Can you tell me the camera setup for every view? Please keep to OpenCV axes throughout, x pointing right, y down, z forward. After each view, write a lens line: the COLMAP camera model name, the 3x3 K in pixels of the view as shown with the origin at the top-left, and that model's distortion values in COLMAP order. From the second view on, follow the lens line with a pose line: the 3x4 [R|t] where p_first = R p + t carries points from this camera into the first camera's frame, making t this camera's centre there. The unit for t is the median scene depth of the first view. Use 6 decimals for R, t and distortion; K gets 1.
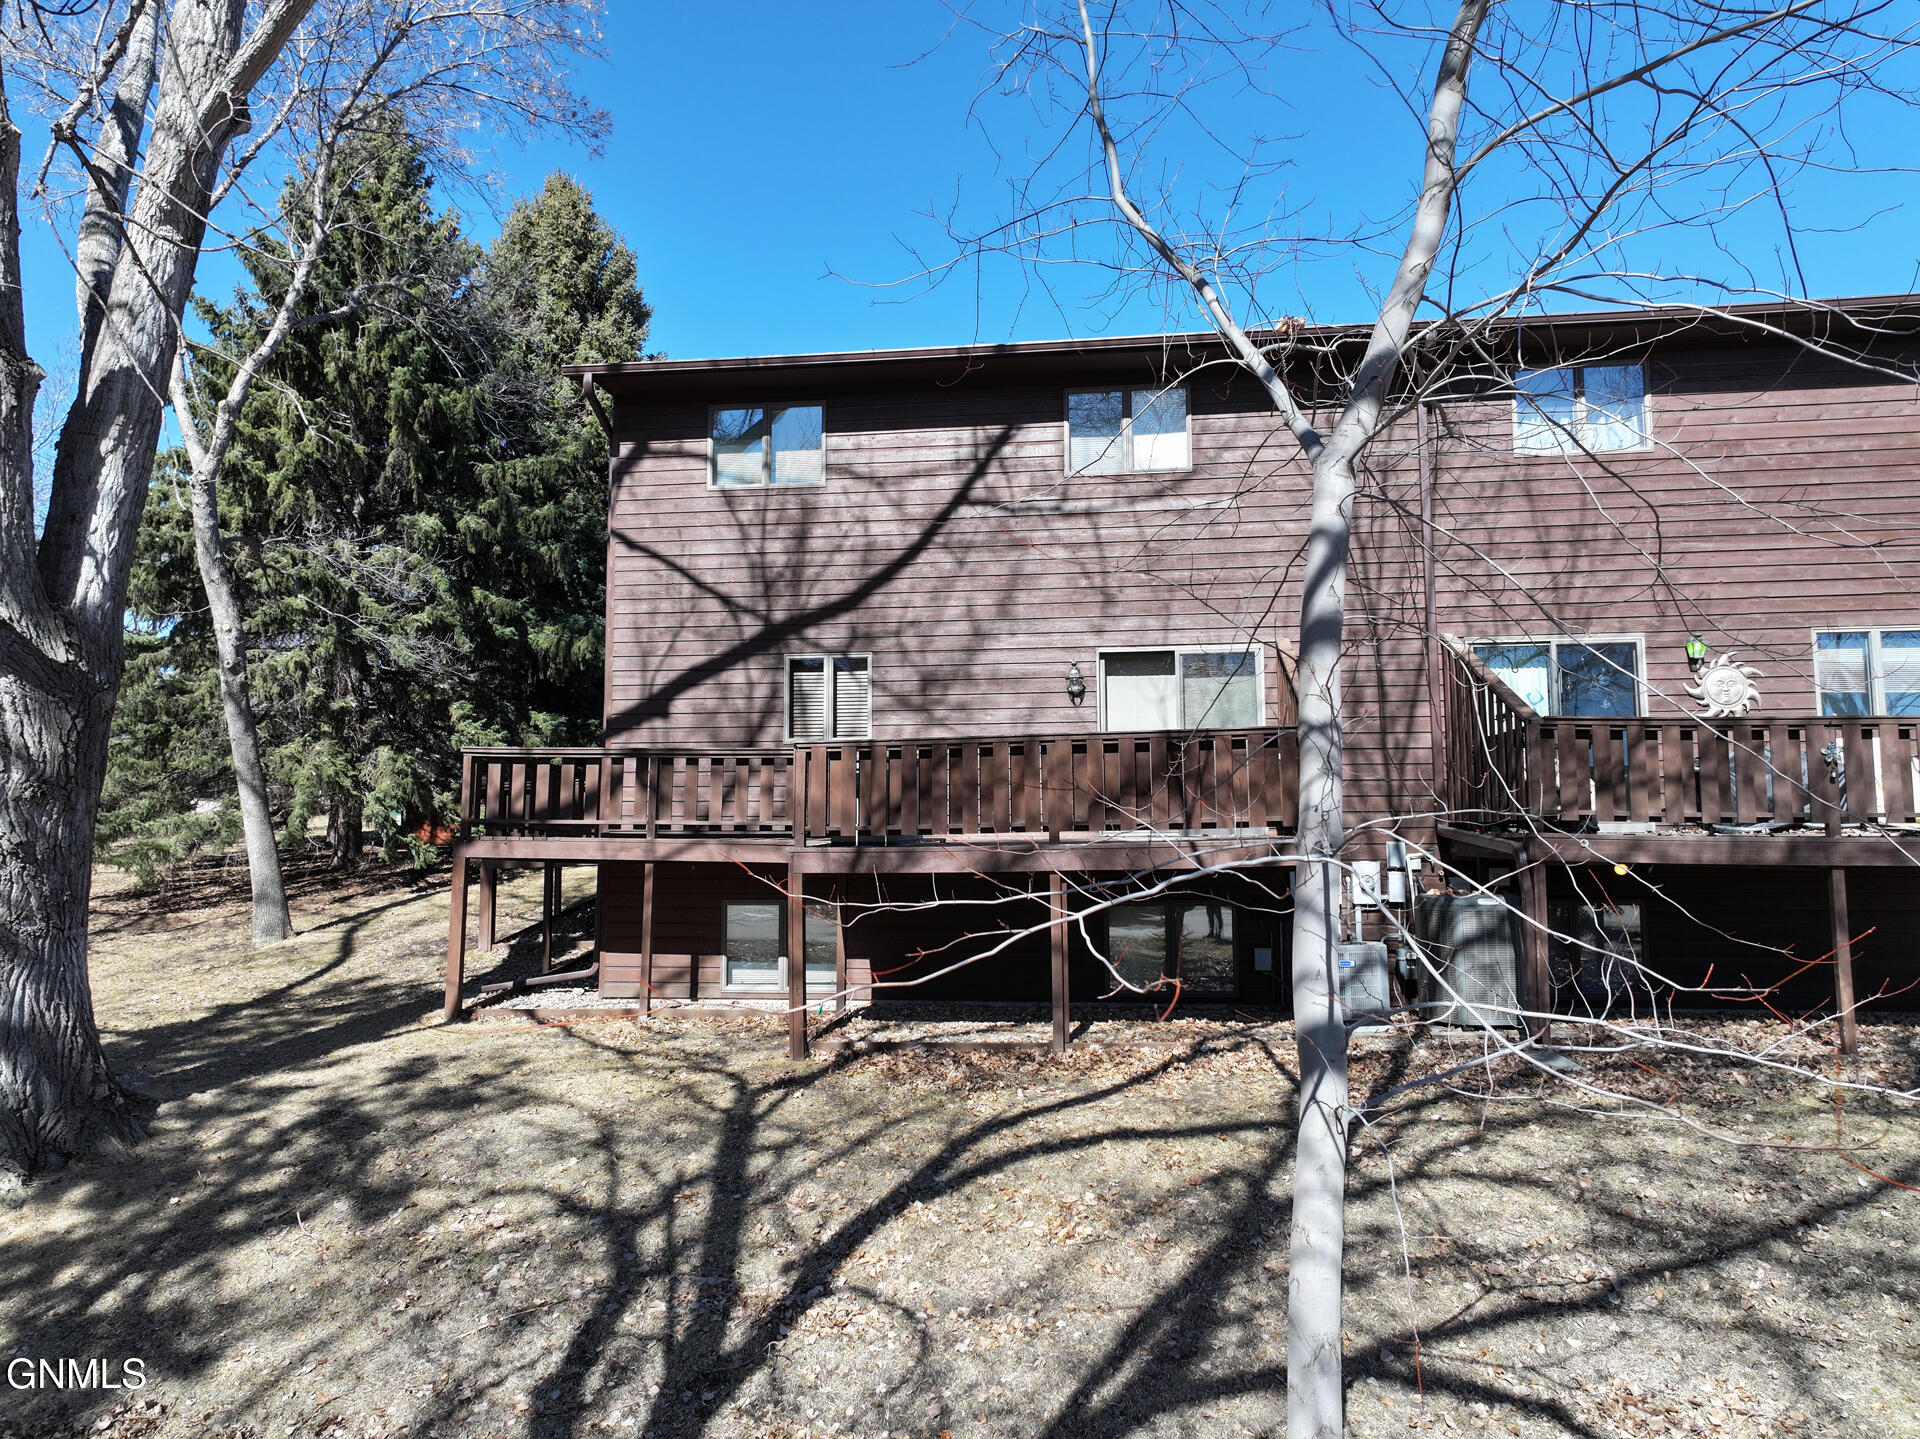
lens RADIAL K [[1348.6, 0, 958.6], [0, 1348.6, 714.9], [0, 0, 1]] dist [-0.001181, 0.017420]
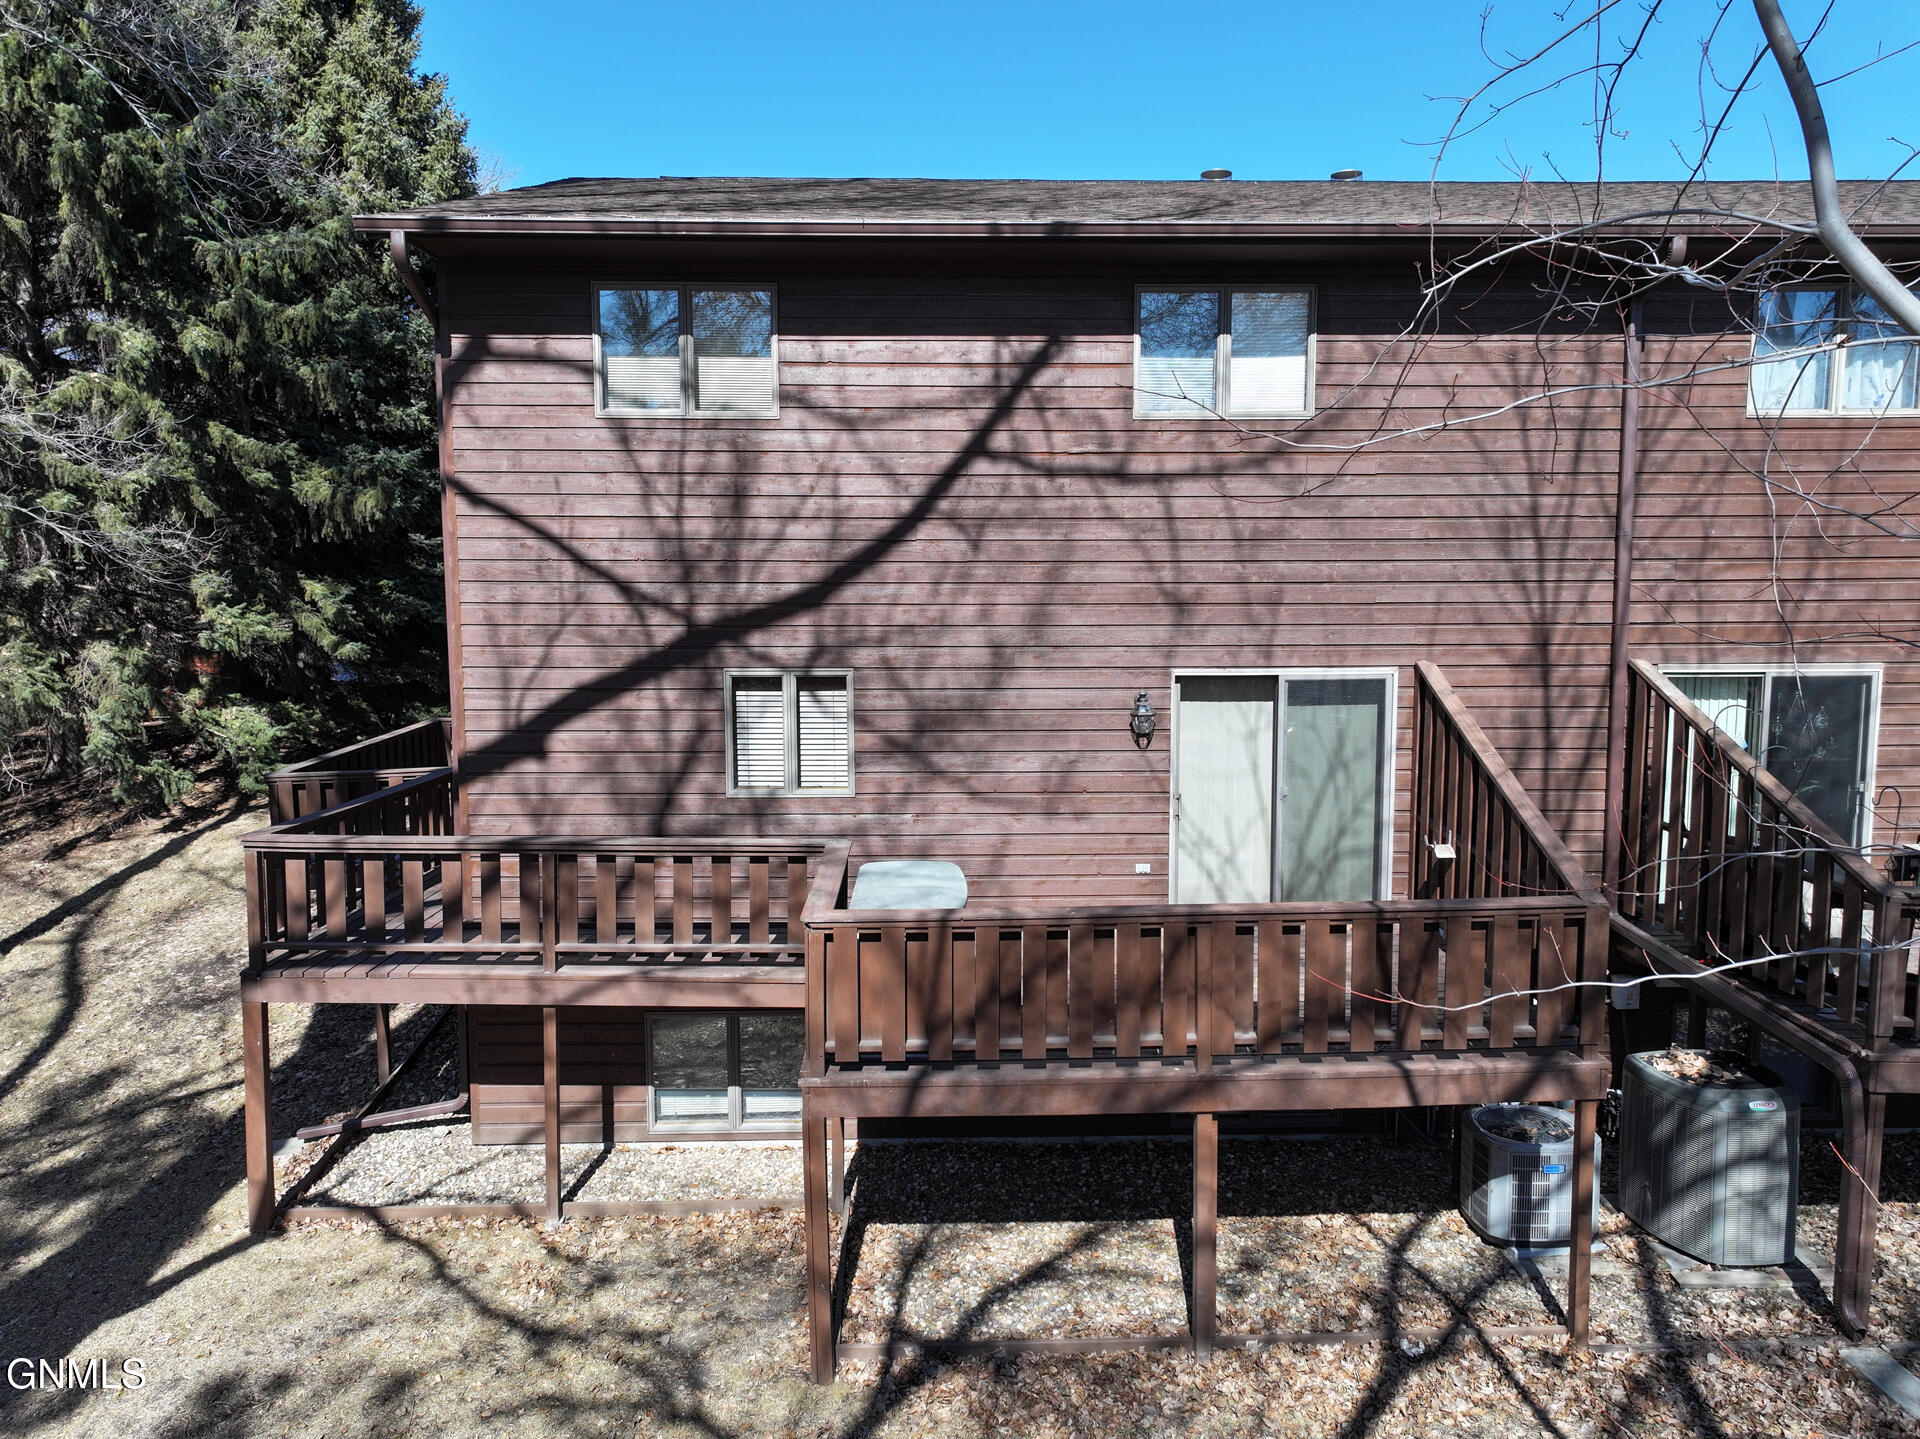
lens RADIAL K [[1378.2, 0, 964.0], [0, 1378.2, 713.4], [0, 0, 1]] dist [-0.043216, 0.086169]
pose [[0.988624, -0.016032, 0.149552, -0.109255], [-0.013508, 0.980822, 0.194437, -0.159118], [-0.149802, -0.194245, 0.969447, 0.292961]]
